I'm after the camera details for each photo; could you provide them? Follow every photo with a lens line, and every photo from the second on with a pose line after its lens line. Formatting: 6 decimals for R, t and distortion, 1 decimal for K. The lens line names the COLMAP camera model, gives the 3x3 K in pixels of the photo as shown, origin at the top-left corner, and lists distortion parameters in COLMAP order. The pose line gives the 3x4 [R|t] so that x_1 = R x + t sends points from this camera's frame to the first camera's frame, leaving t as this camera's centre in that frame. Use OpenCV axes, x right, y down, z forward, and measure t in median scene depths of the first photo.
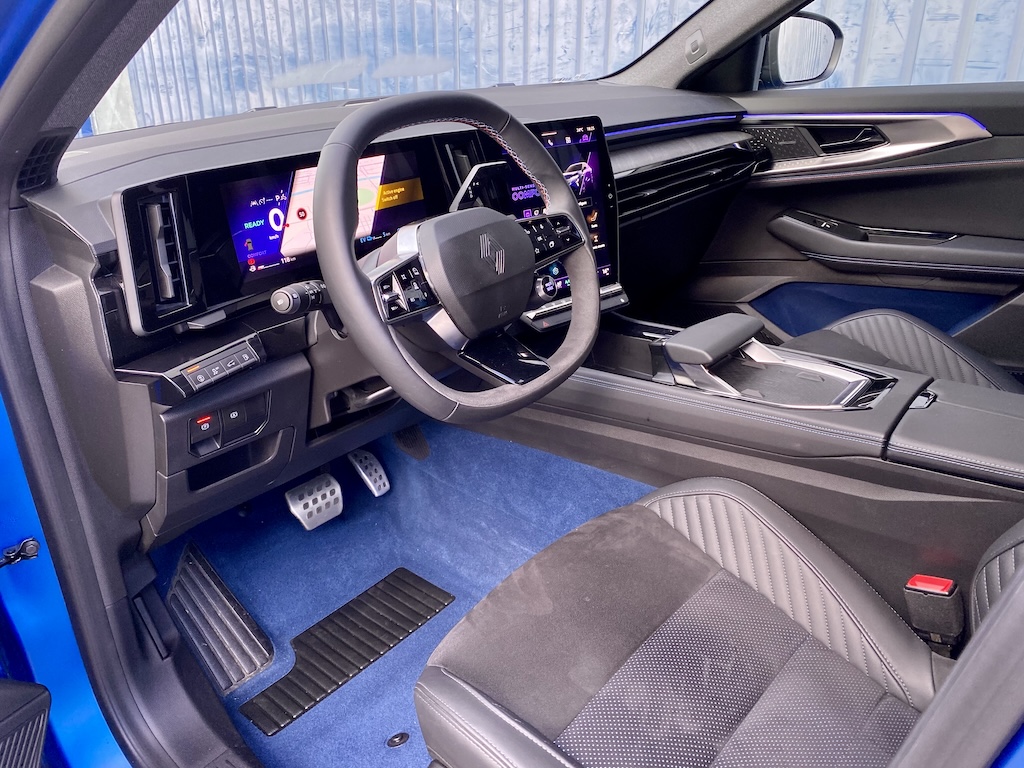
lens RADIAL K [[770.9, 0, 515.5], [0, 770.9, 382.0], [0, 0, 1]] dist [0.023456, -0.060438]
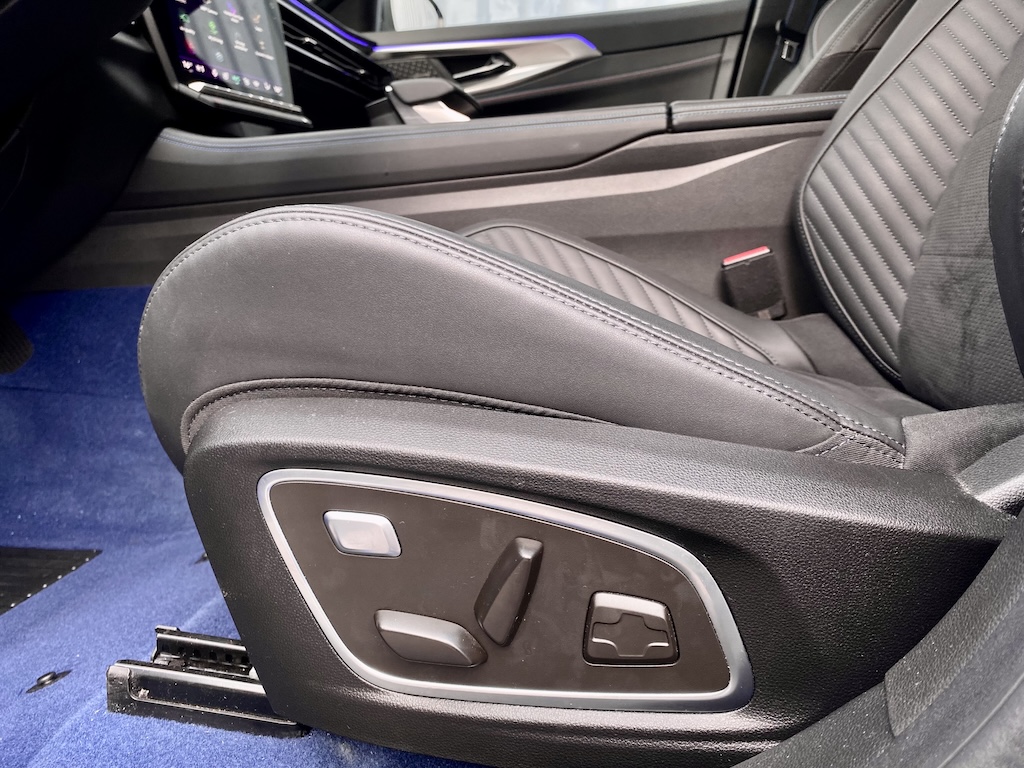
lens RADIAL K [[770.9, 0, 515.5], [0, 770.9, 382.0], [0, 0, 1]] dist [0.023456, -0.060438]
pose [[0.845968, -0.073484, 0.528146, -0.165018], [0.204463, 0.959456, -0.194009, 0.483253], [-0.492477, 0.272112, 0.826694, 0.390817]]
